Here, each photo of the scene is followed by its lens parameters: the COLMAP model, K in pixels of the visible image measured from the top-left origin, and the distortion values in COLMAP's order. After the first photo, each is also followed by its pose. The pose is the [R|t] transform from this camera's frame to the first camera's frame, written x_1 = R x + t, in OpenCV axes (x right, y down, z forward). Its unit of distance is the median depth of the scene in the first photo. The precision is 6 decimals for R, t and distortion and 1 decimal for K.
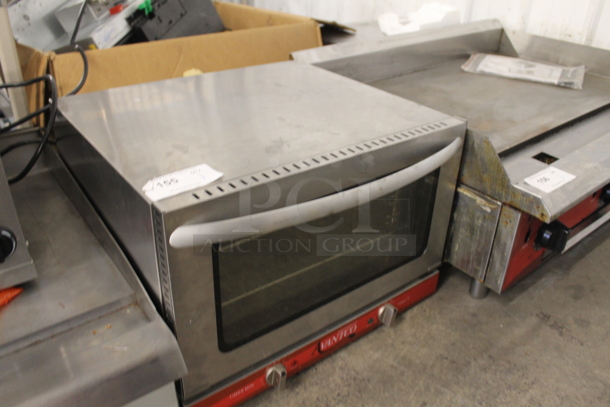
lens RADIAL K [[514.1, 0, 307.8], [0, 514.1, 204.1], [0, 0, 1]] dist [-0.111785, 0.067484]
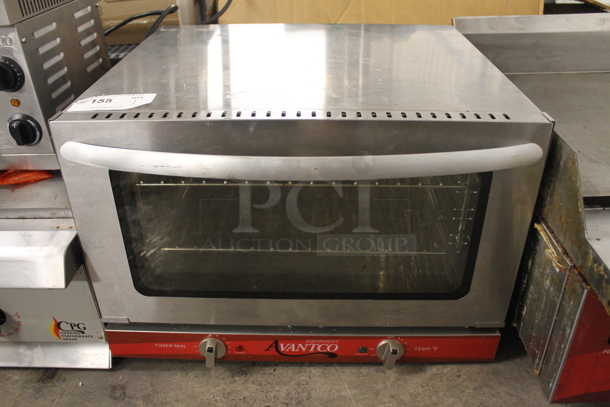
lens RADIAL K [[514.1, 0, 306.5], [0, 514.1, 201.7], [0, 0, 1]] dist [-0.111785, 0.067484]
pose [[0.768054, 0.287121, -0.572411, 0.462613], [-0.275555, 0.955049, 0.109316, -0.051420], [0.578068, 0.073770, 0.812647, 0.320615]]
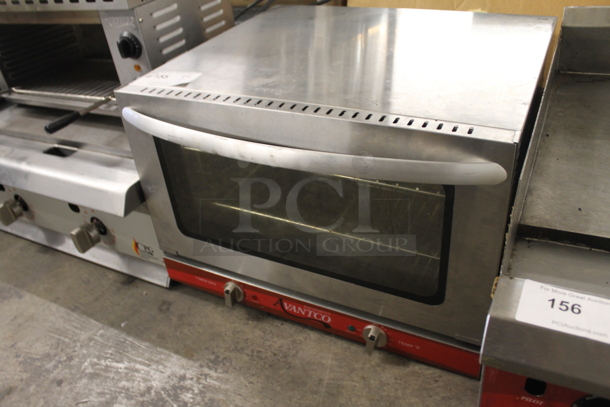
lens RADIAL K [[514.1, 0, 306.9], [0, 514.1, 200.9], [0, 0, 1]] dist [-0.111785, 0.067484]
pose [[0.401047, 0.443277, -0.801665, 0.708701], [-0.344269, 0.883906, 0.316525, -0.205375], [0.848905, 0.149047, 0.507094, 0.513624]]
